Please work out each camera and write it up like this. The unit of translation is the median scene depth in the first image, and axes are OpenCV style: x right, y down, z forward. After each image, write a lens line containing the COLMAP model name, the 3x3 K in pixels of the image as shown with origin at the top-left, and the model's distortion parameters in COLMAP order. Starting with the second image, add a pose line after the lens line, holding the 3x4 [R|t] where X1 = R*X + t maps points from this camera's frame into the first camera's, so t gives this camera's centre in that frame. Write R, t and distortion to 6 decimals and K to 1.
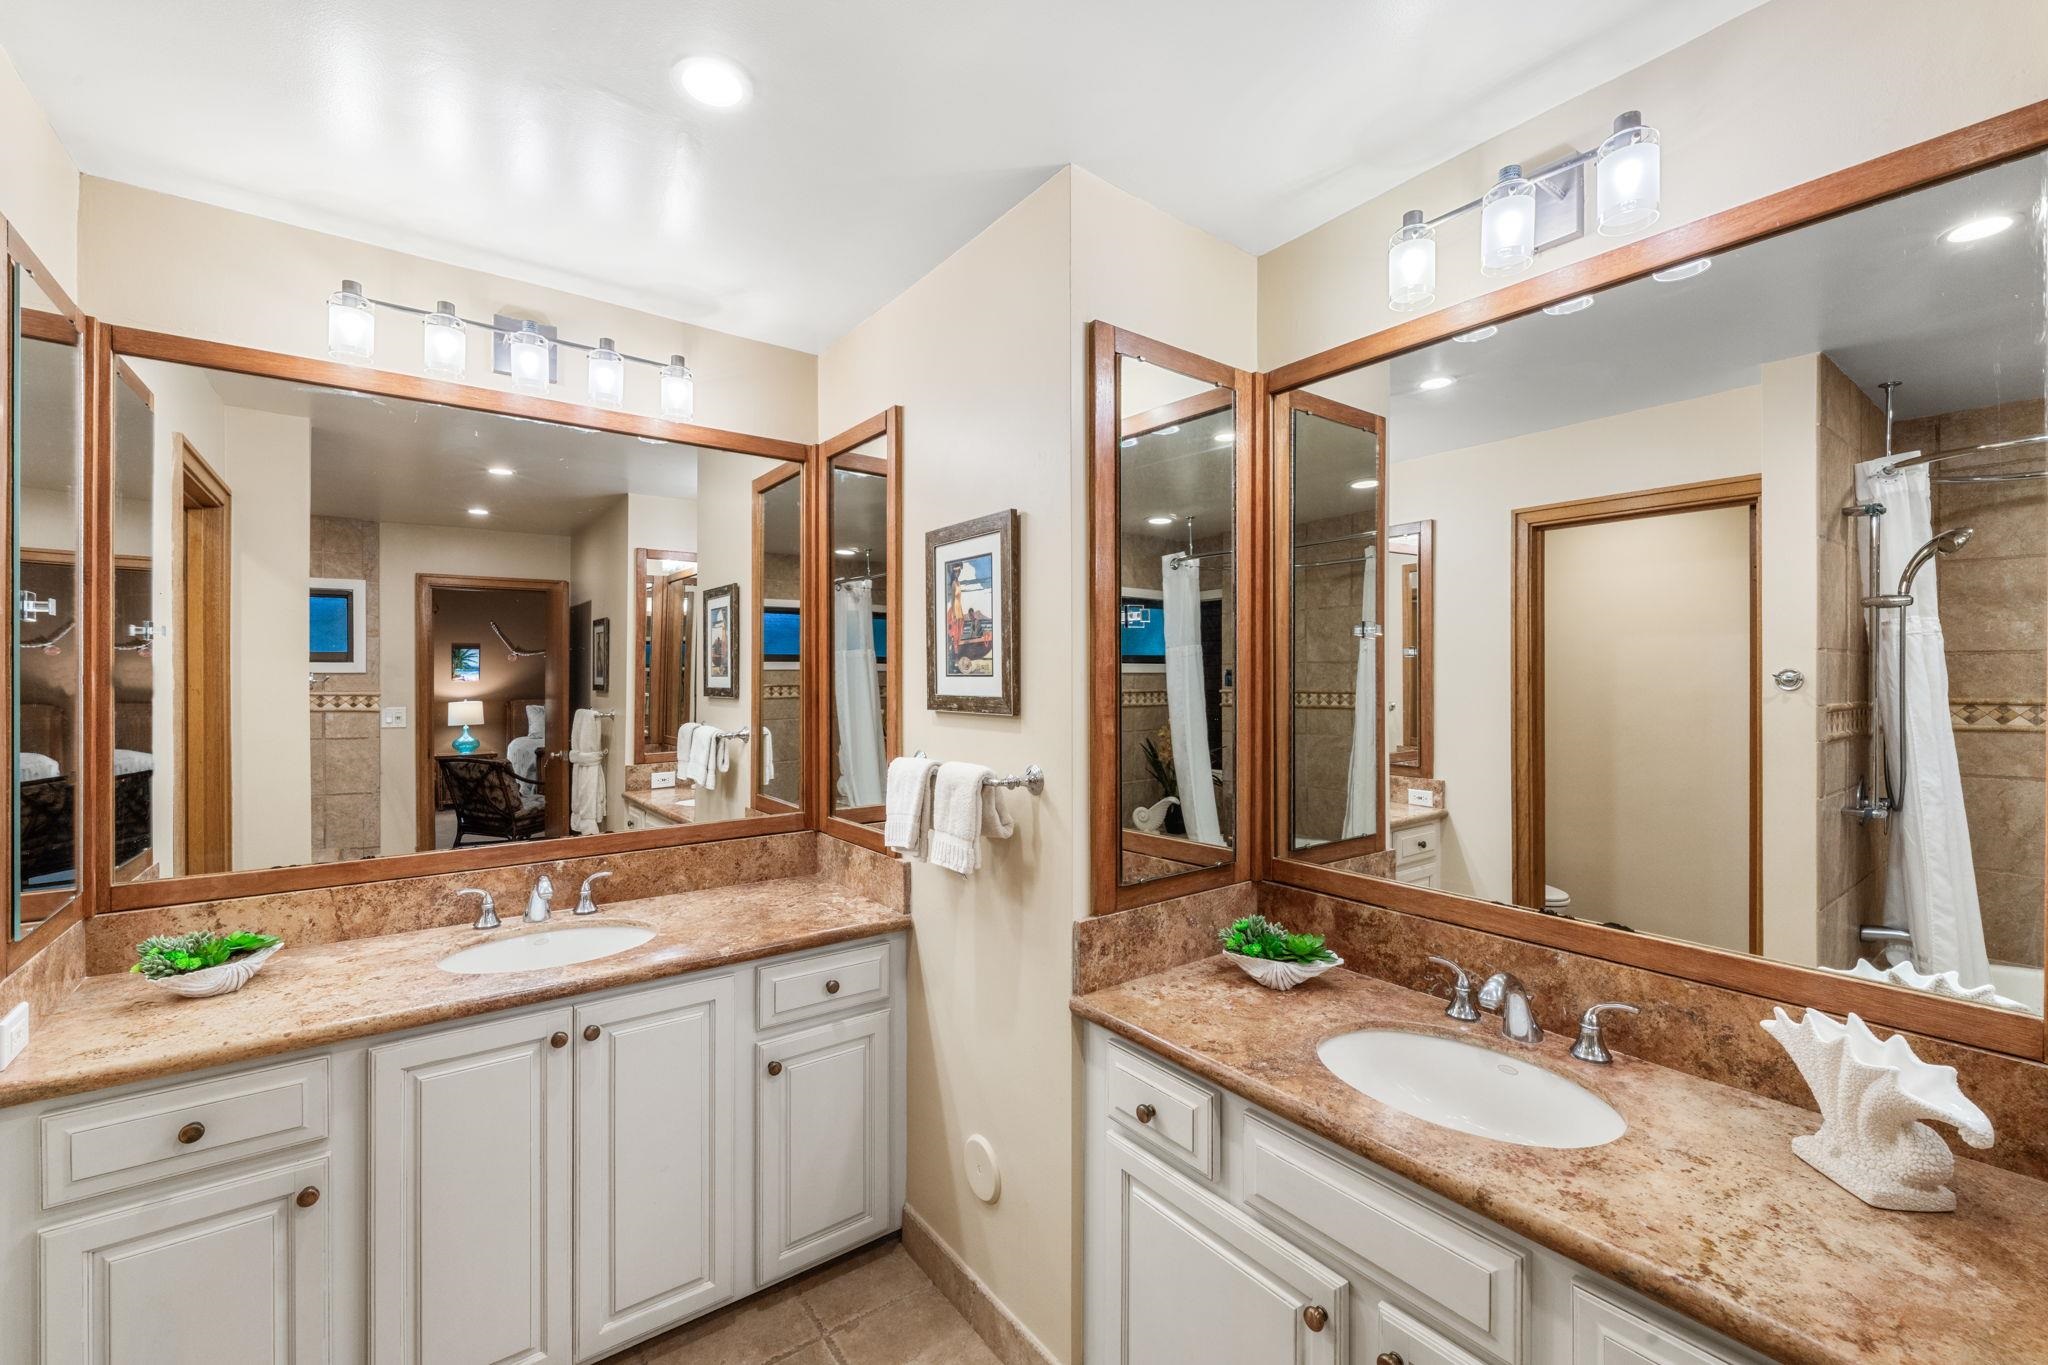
lens RADIAL K [[836.3, 0, 1024.0], [0, 836.3, 682.5], [0, 0, 1]] dist [-0.001429, -0.000470]
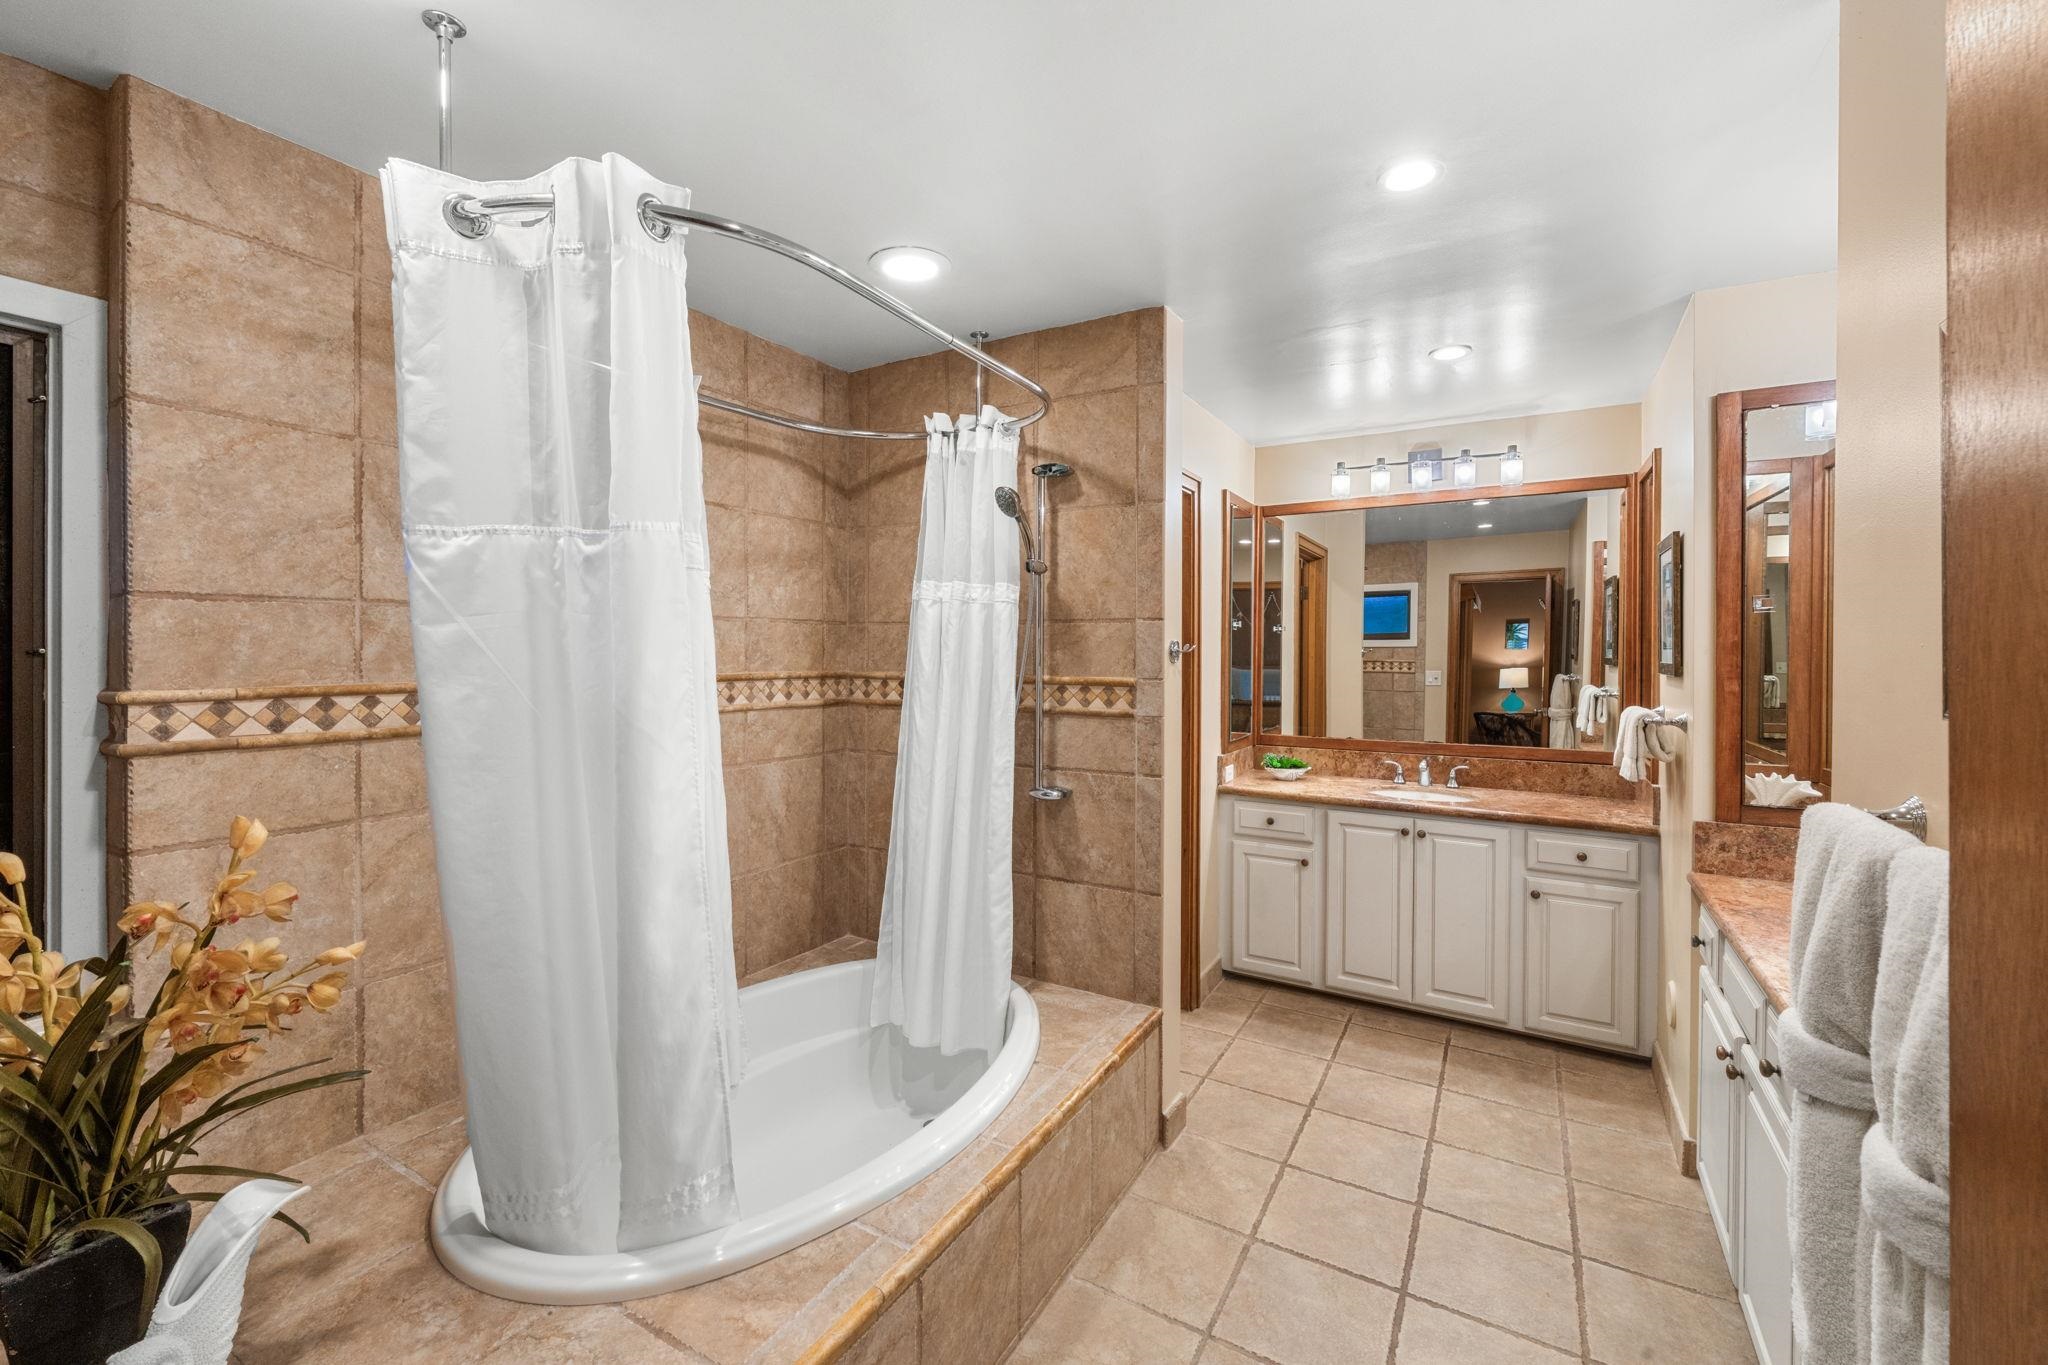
lens RADIAL K [[836.3, 0, 1024.0], [0, 836.3, 682.5], [0, 0, 1]] dist [-0.001429, -0.000470]
pose [[0.382492, 0.035987, -0.923258, 0.784469], [-0.003424, 0.999290, 0.037532, -0.000388], [0.923953, -0.011195, 0.382343, -0.507012]]
